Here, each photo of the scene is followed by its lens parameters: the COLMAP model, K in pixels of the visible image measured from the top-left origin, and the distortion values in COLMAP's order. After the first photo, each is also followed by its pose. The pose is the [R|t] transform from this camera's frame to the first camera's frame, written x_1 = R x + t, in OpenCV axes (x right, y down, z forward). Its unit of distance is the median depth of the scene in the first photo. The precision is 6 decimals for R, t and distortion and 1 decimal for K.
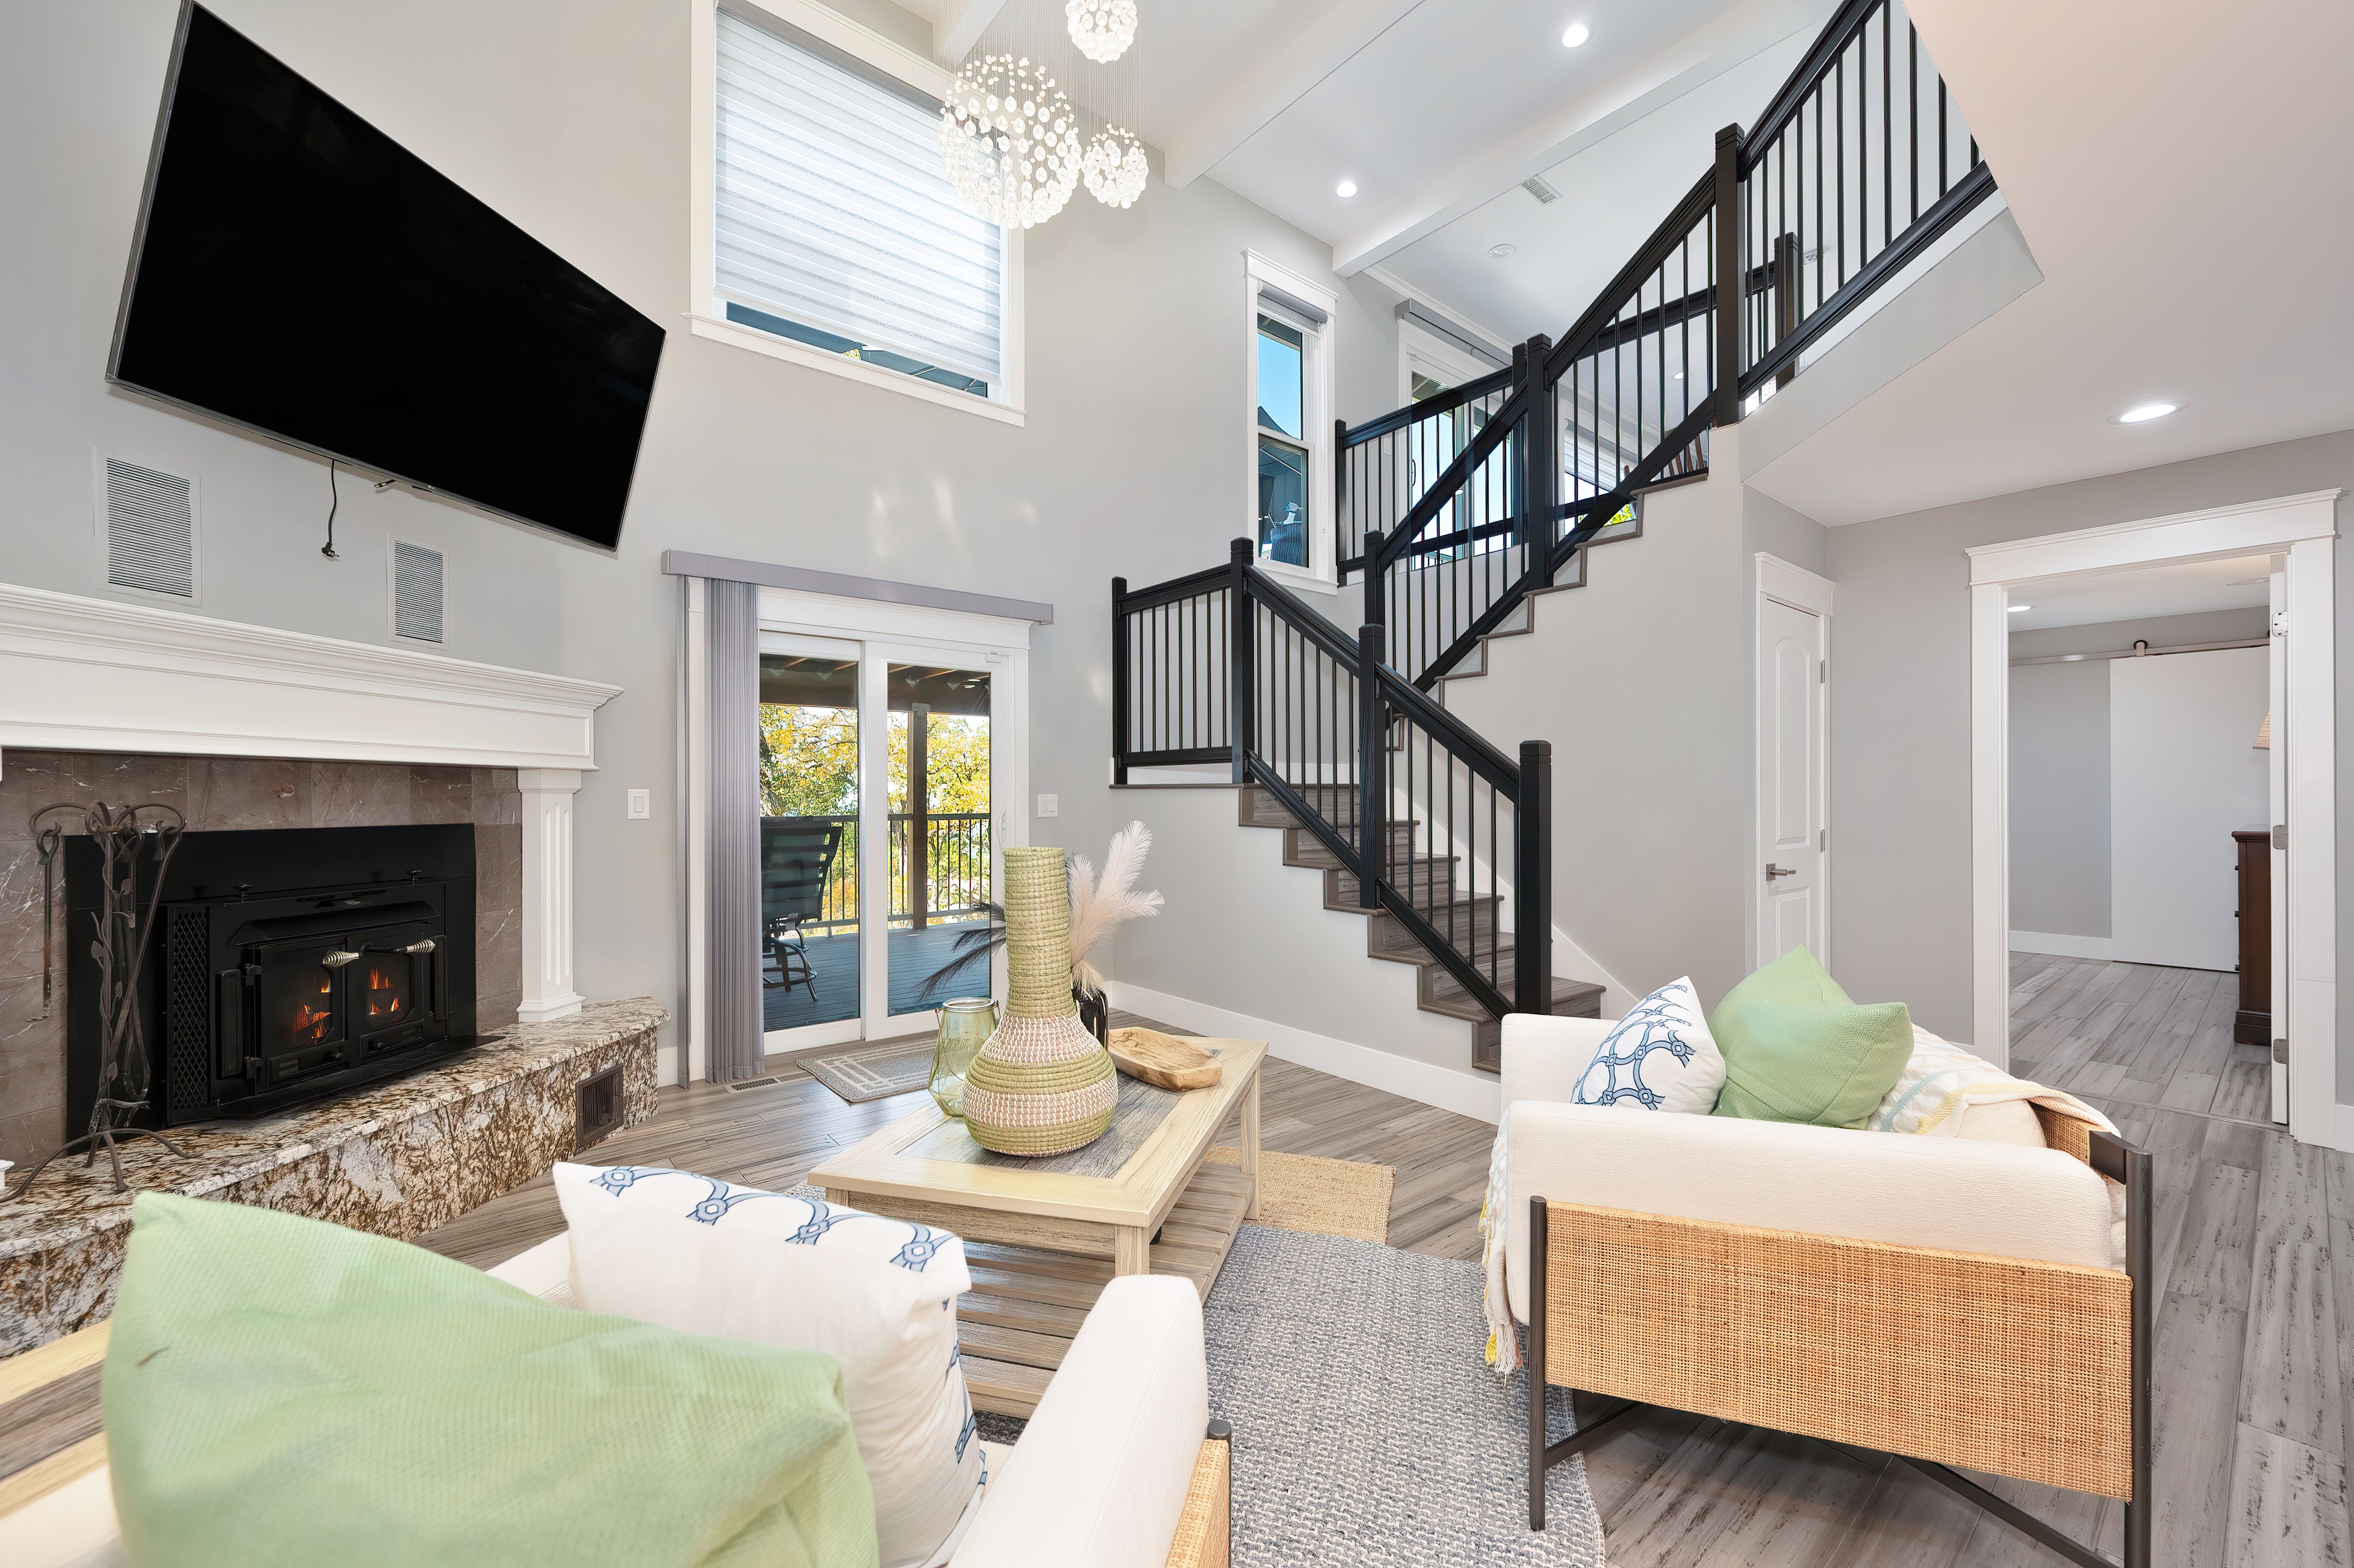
lens RADIAL K [[935.1, 0, 1178.8], [0, 935.1, 793.7], [0, 0, 1]] dist [-0.002366, -0.000866]
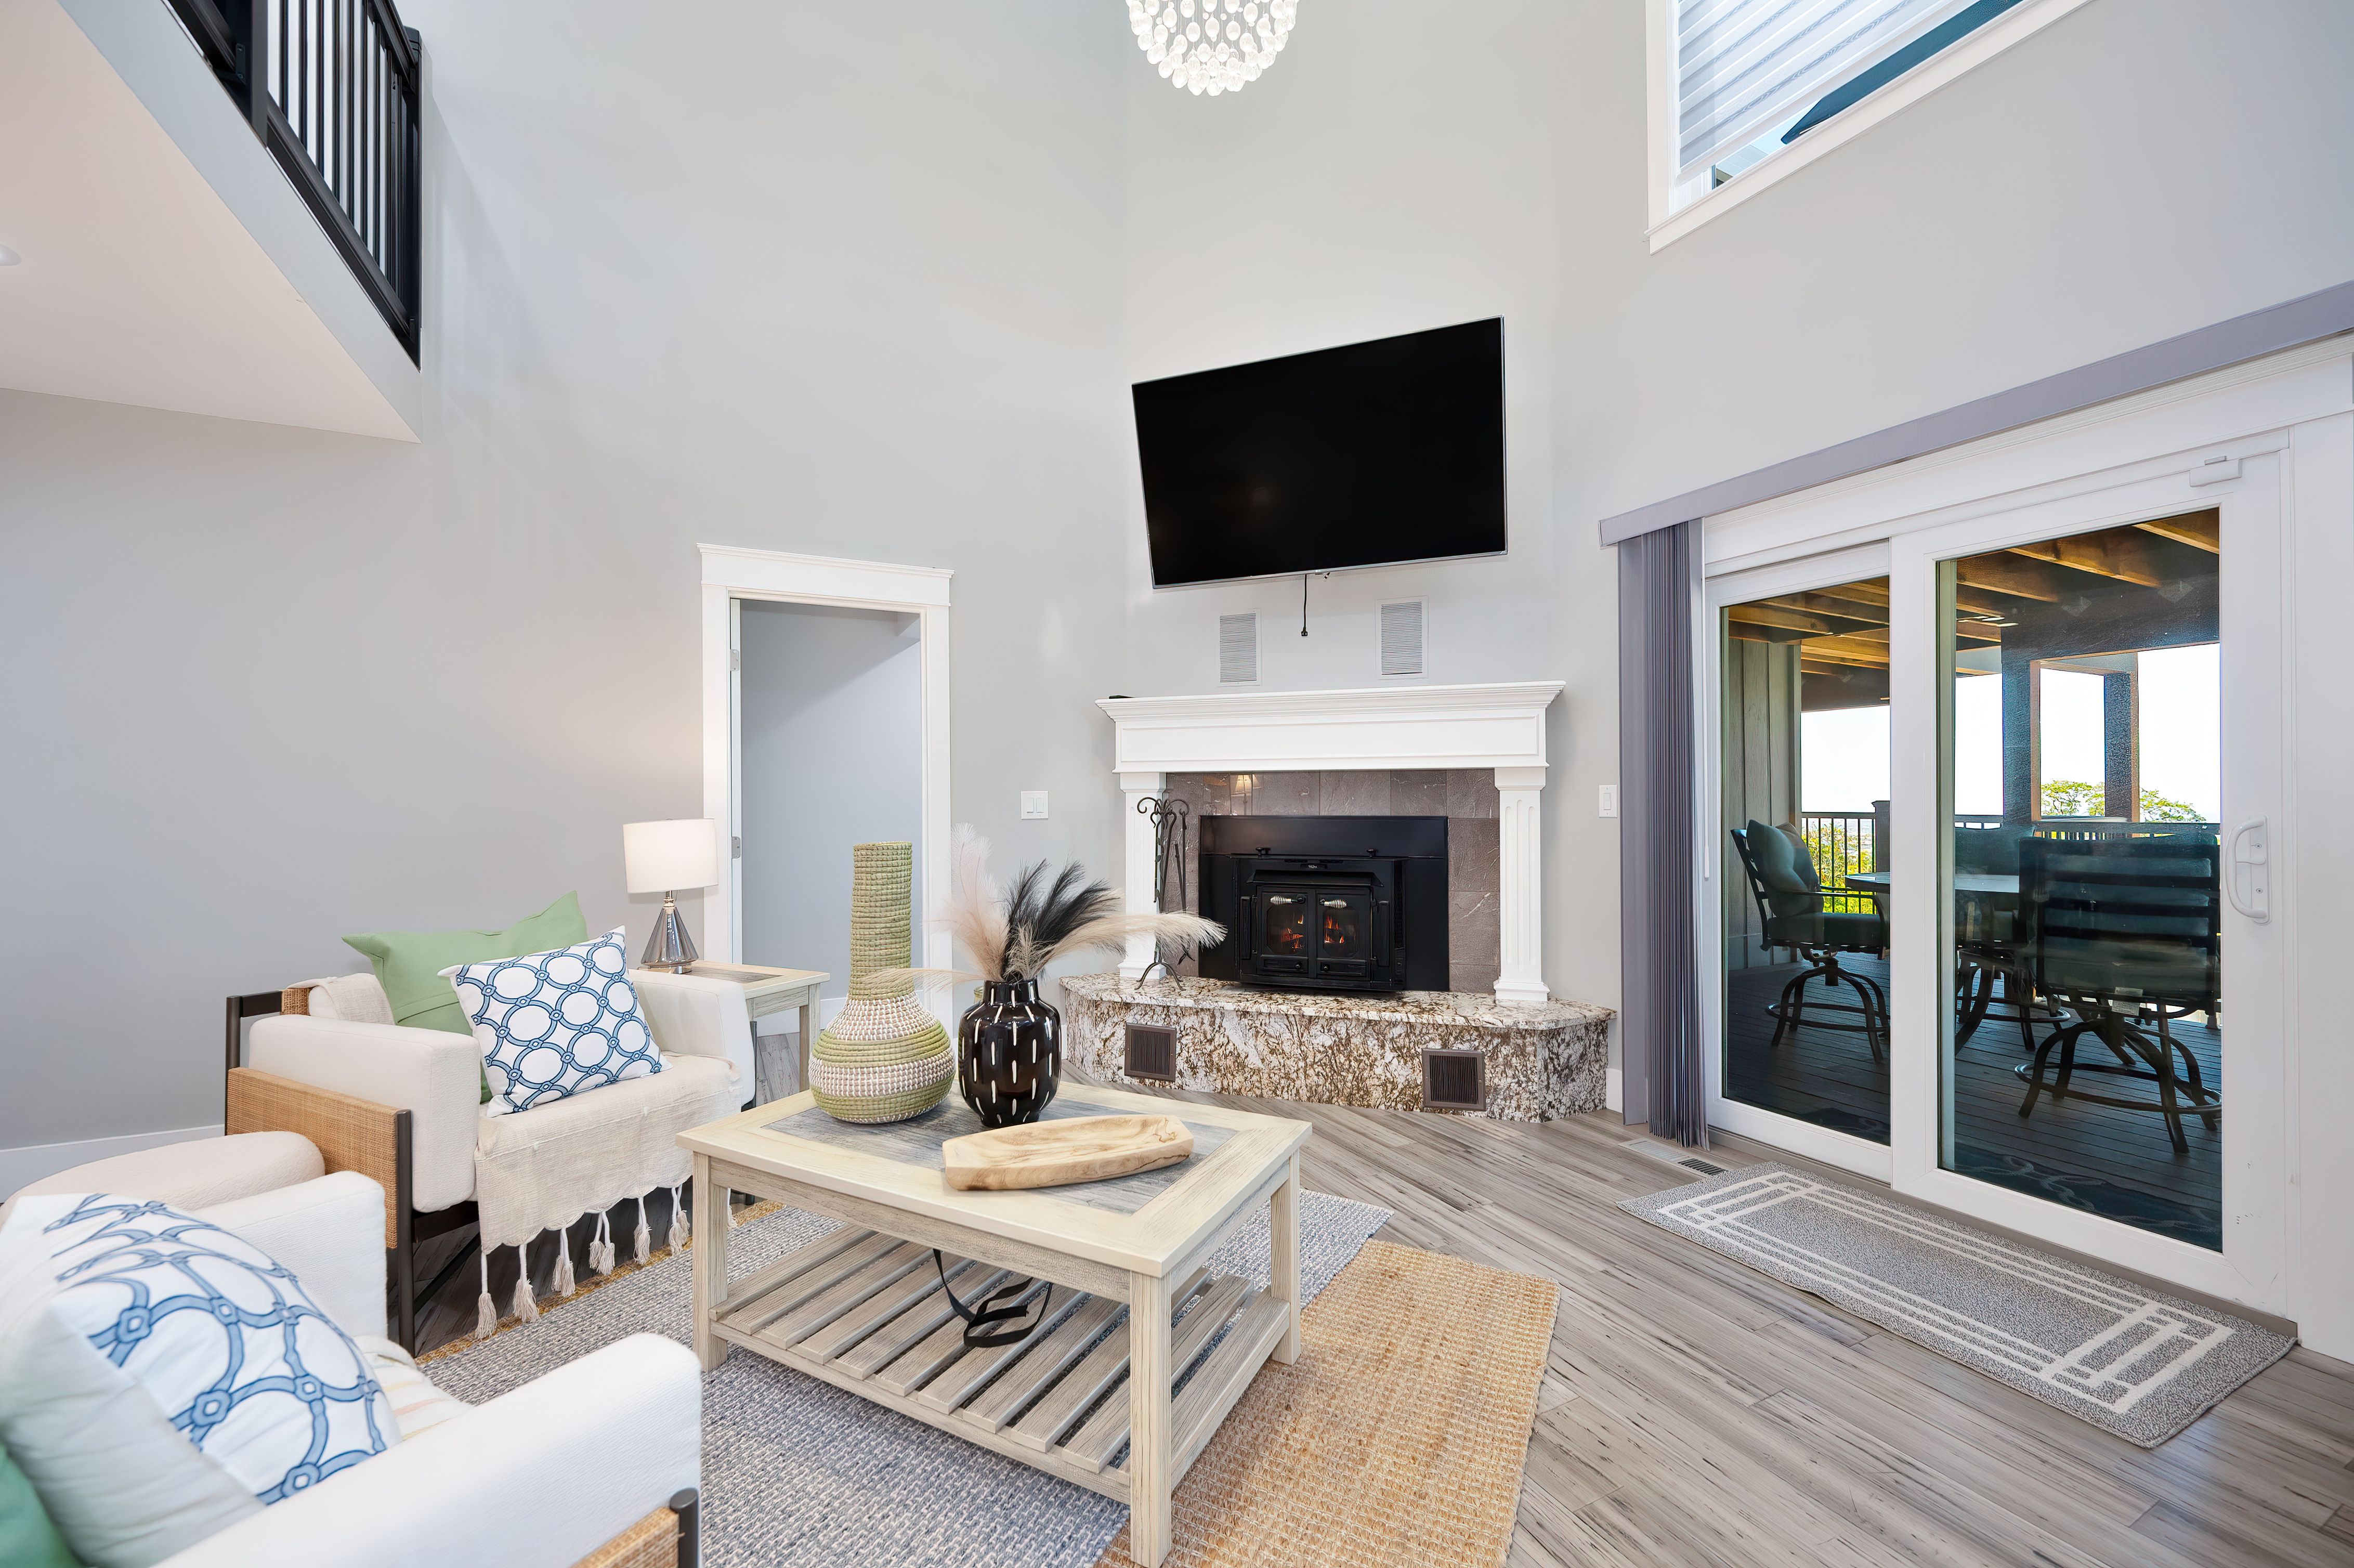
lens RADIAL K [[935.1, 0, 1183.3], [0, 935.1, 798.0], [0, 0, 1]] dist [-0.002366, -0.000866]
pose [[-0.220219, -0.003889, -0.975443, 0.536903], [0.007713, 0.999954, -0.005728, 0.013091], [0.975420, -0.008785, -0.220179, 1.001681]]
